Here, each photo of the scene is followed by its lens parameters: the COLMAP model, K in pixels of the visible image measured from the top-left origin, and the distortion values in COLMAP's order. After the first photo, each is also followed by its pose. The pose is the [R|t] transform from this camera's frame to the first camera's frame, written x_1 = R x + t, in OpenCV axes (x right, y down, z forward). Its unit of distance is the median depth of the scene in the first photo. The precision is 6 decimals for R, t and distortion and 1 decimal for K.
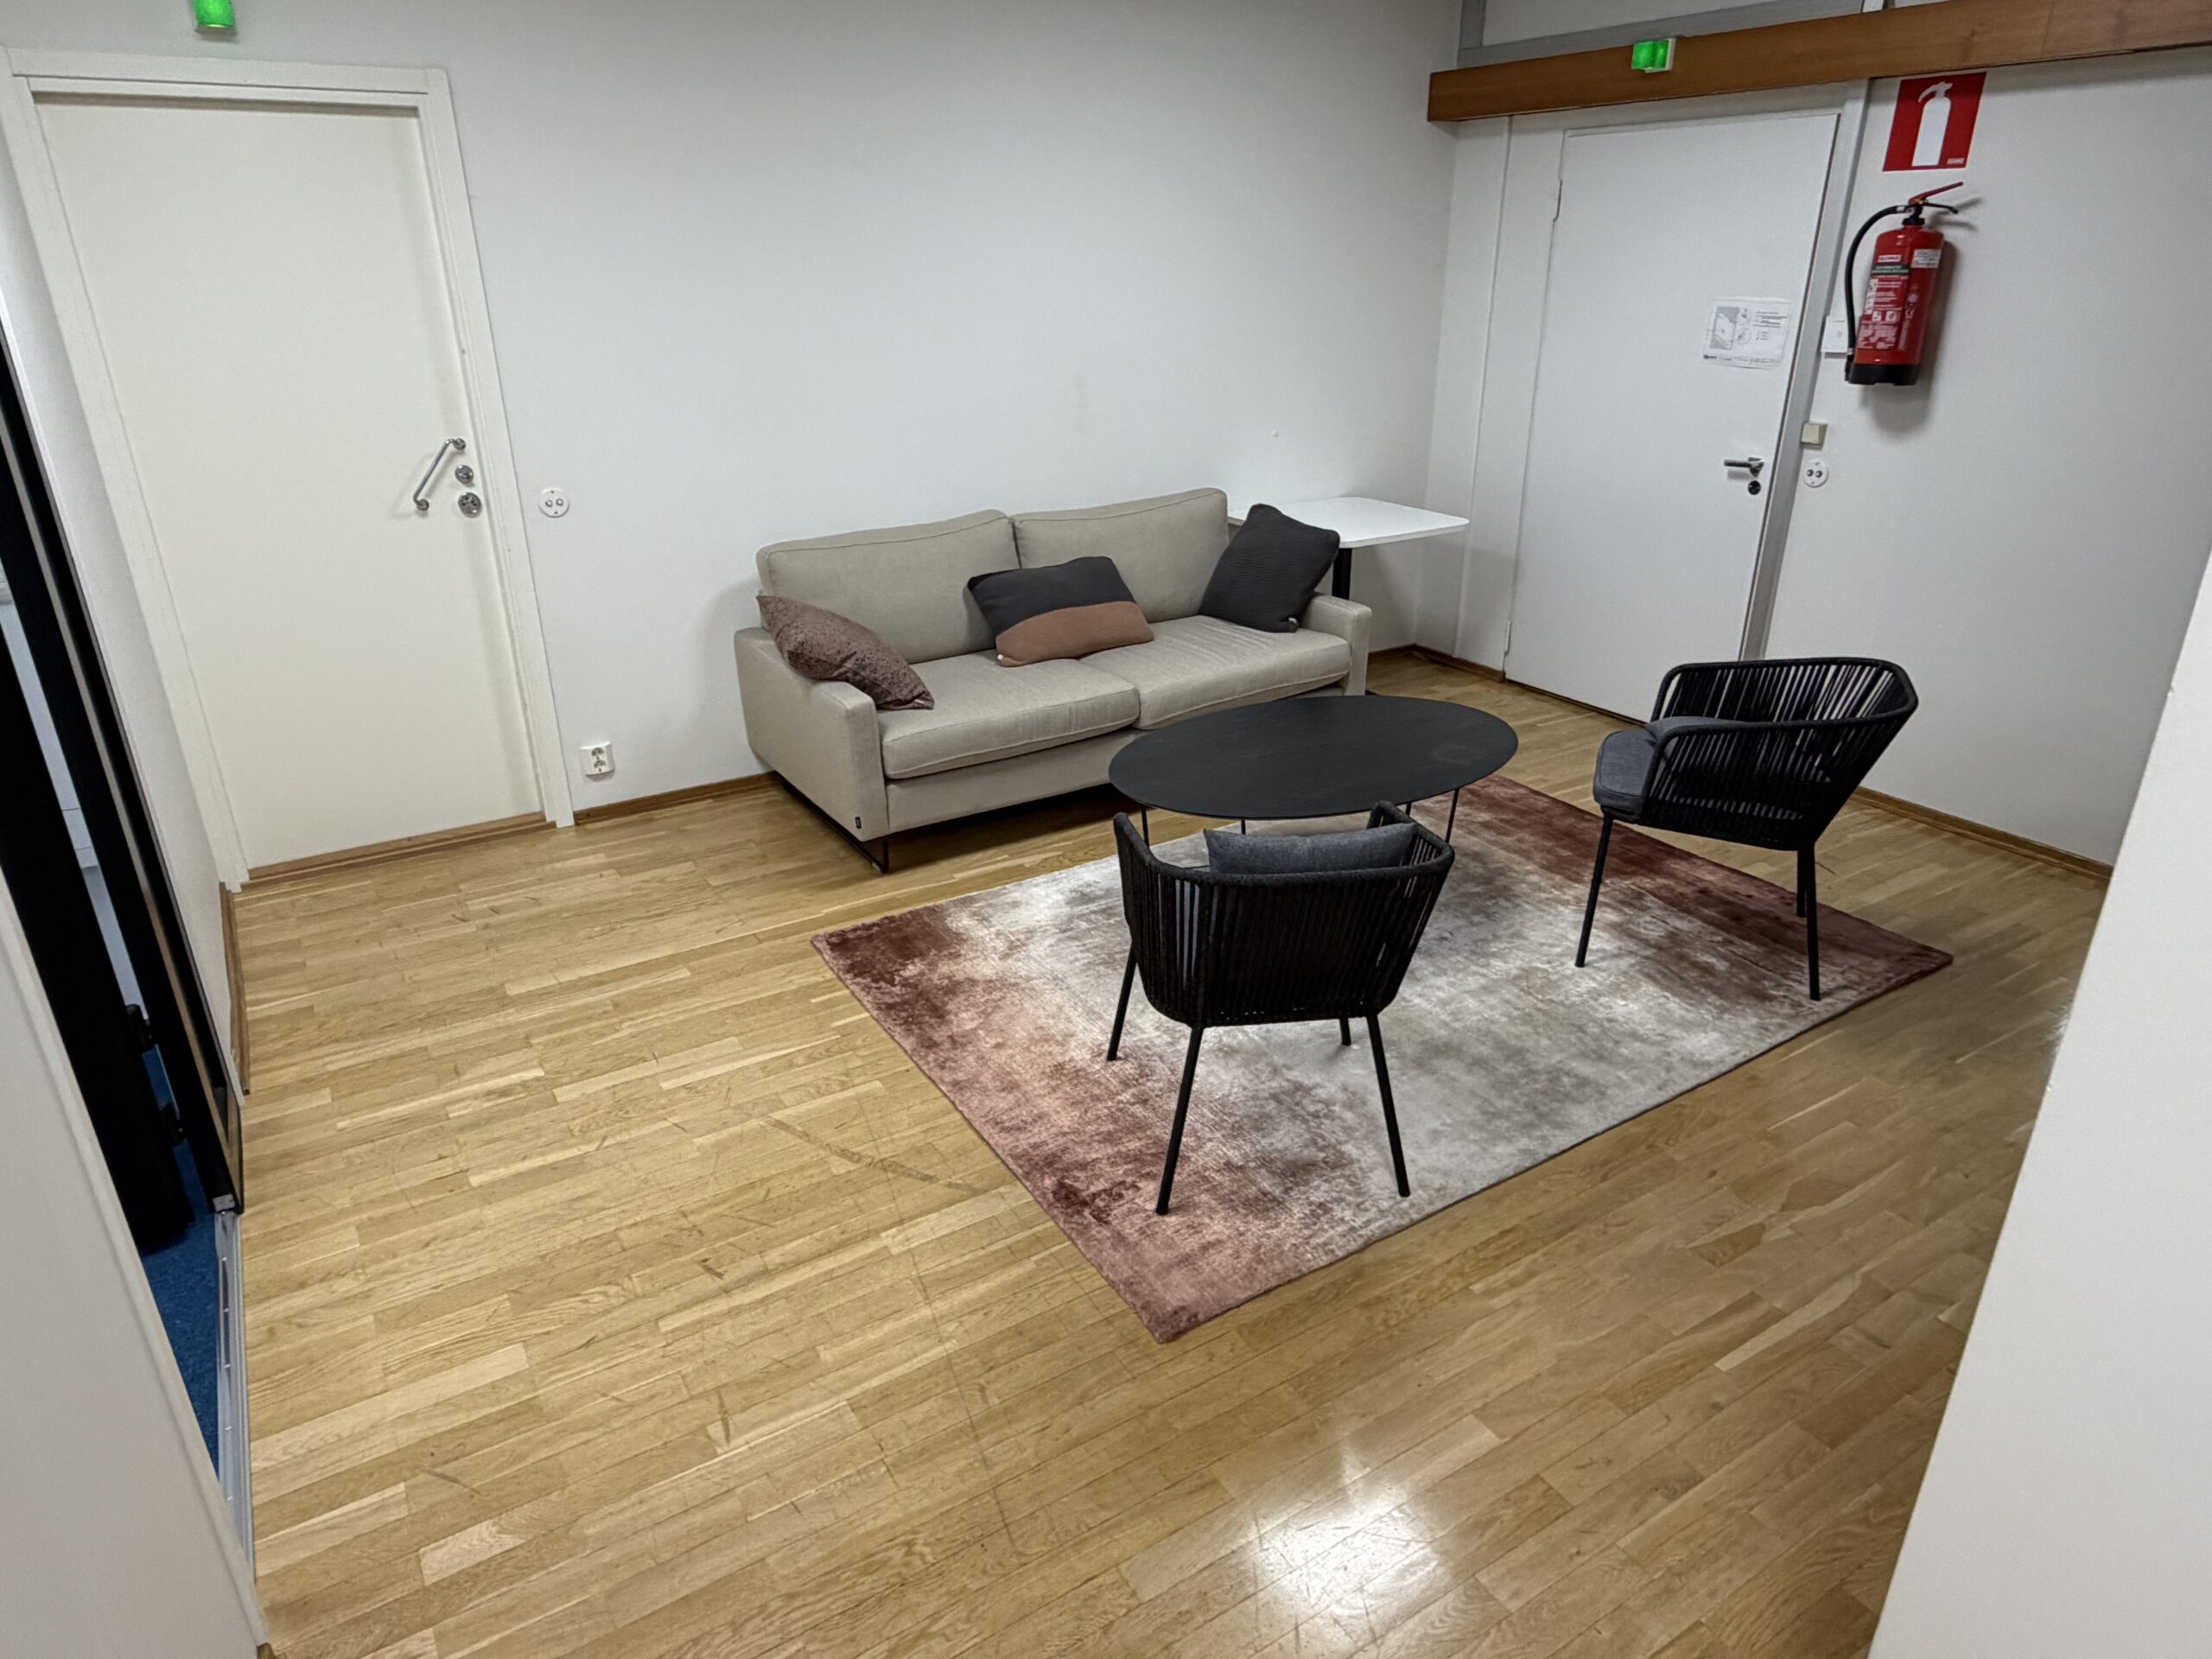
lens RADIAL K [[1345.7, 0, 1106.0], [0, 1345.7, 829.5], [0, 0, 1]] dist [0.014266, -0.002070]
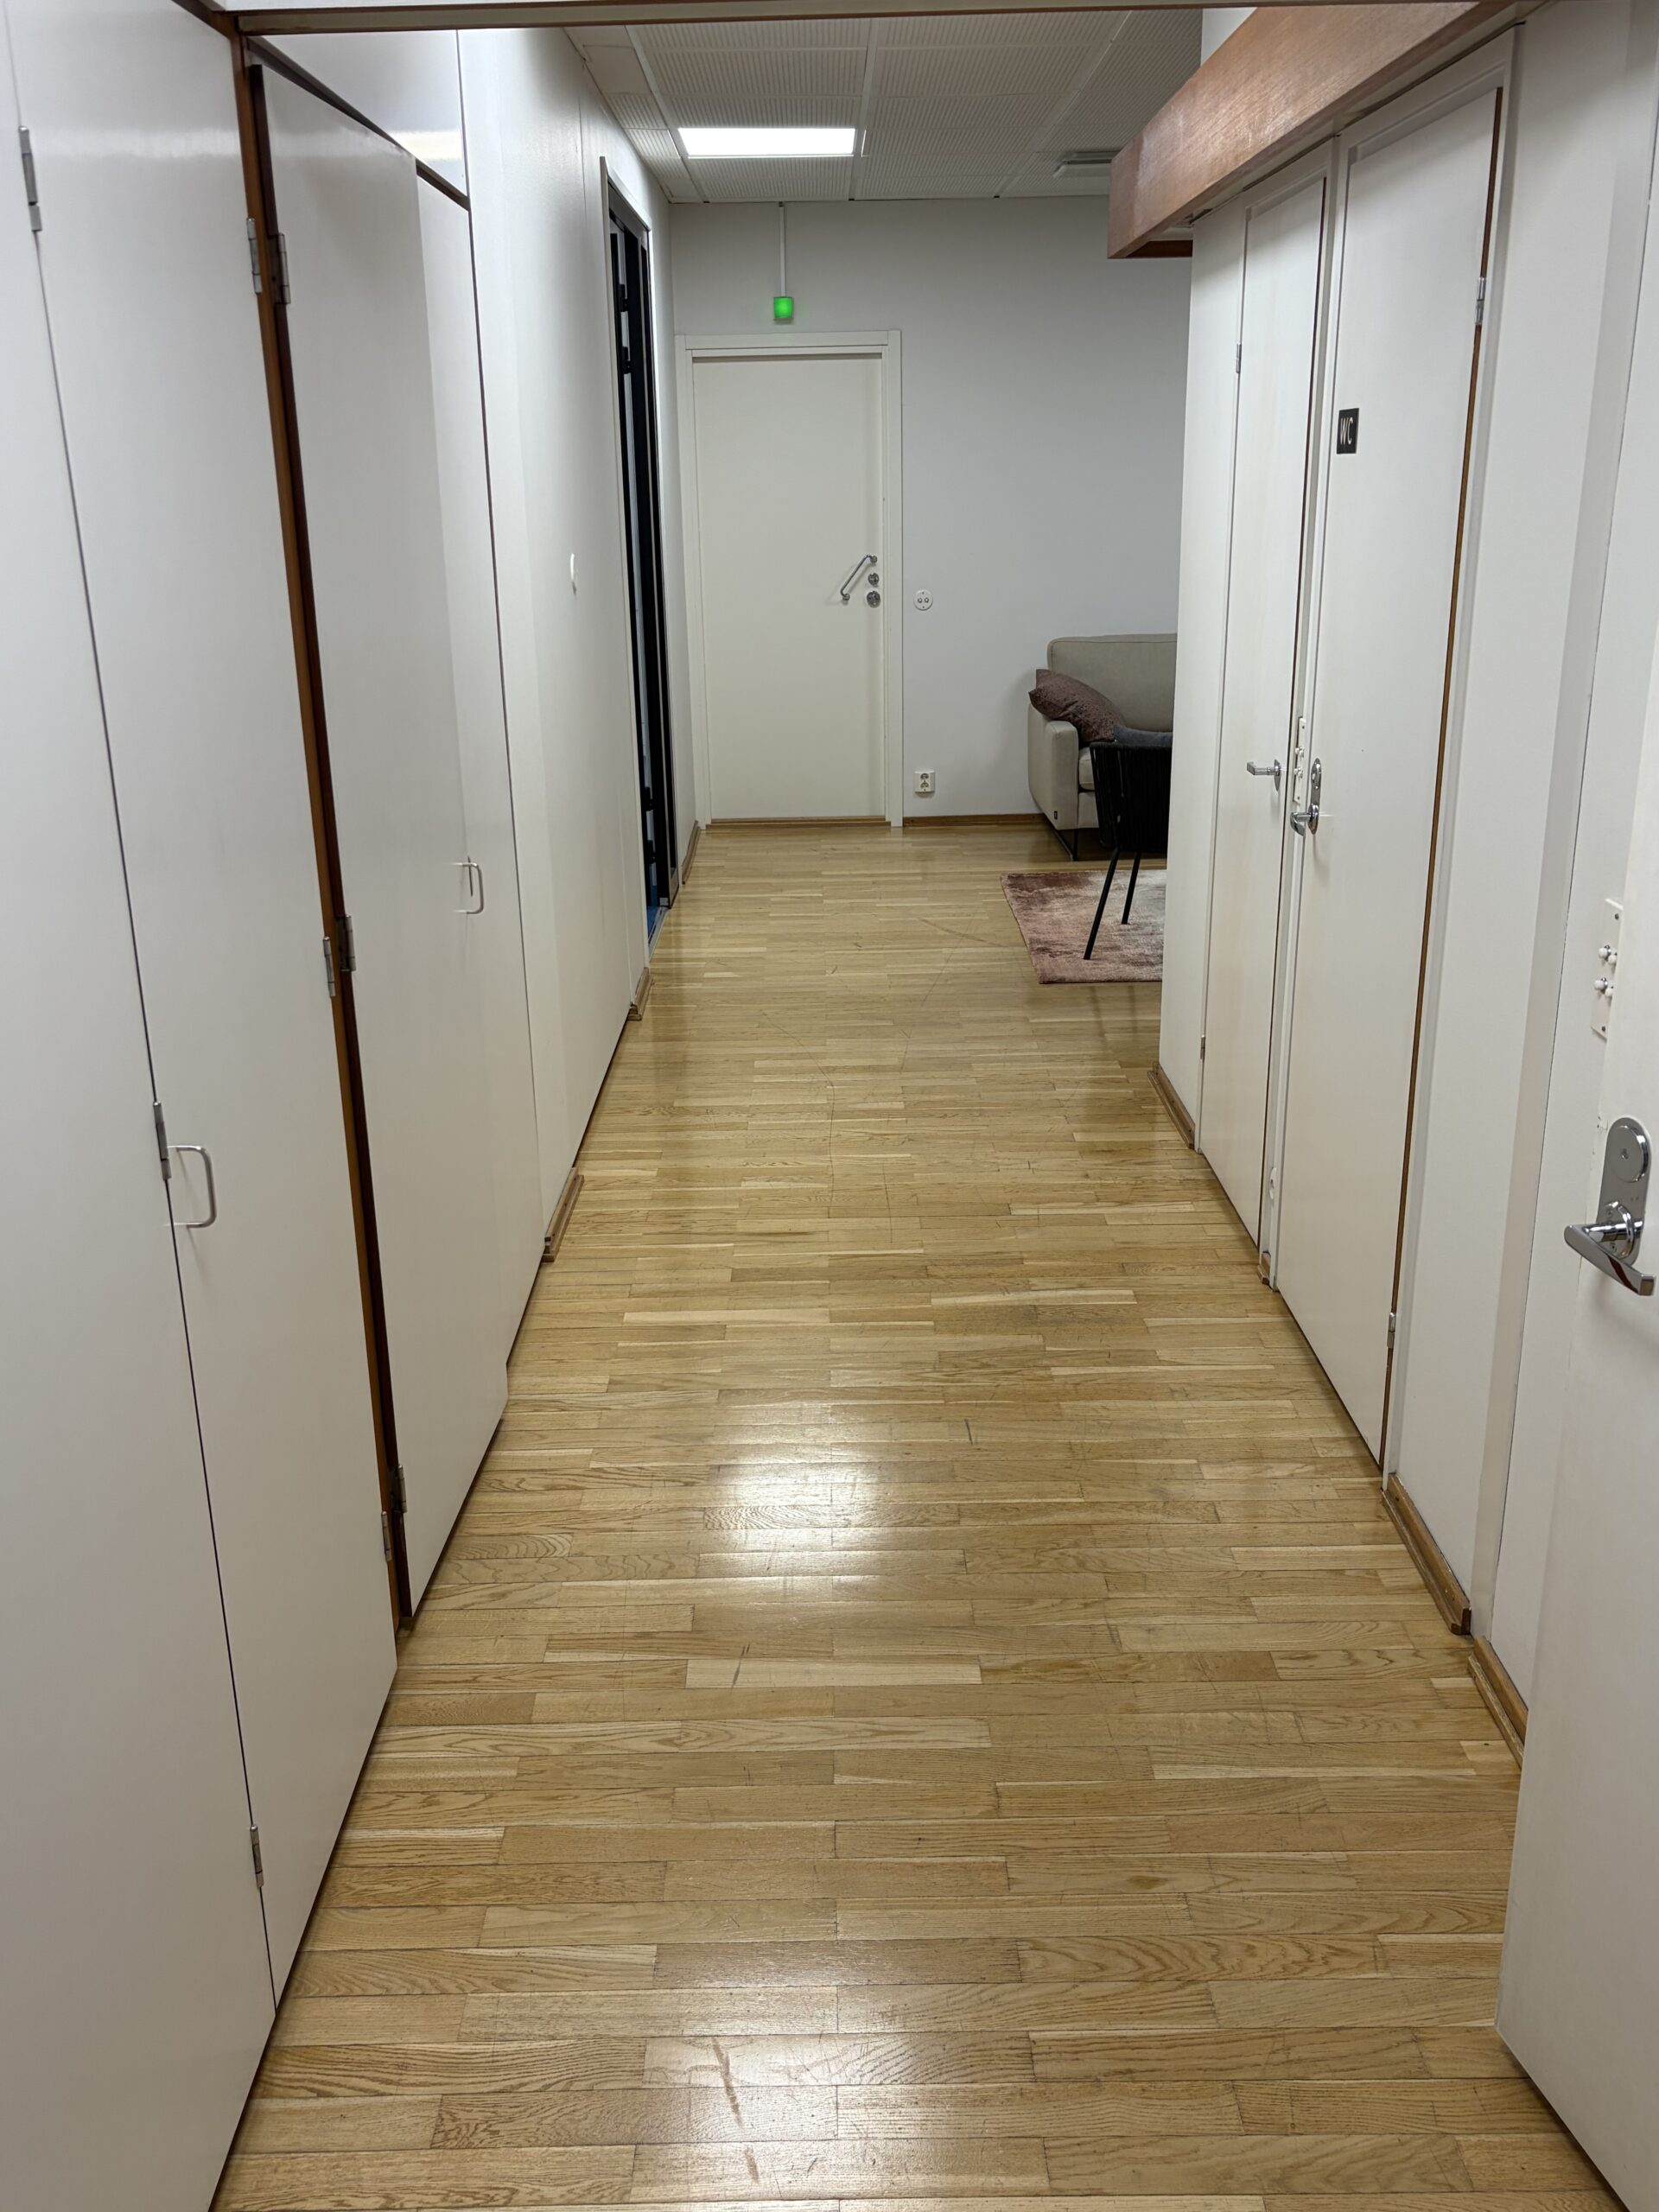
lens RADIAL K [[1910.2, 0, 829.5], [0, 1910.2, 1106.0], [0, 0, 1]] dist [0.036193, -0.002532]
pose [[0.851803, 0.159155, -0.499100, 0.681813], [-0.191223, 0.981455, -0.013386, 0.373123], [0.487714, 0.106842, 0.866441, -0.871152]]
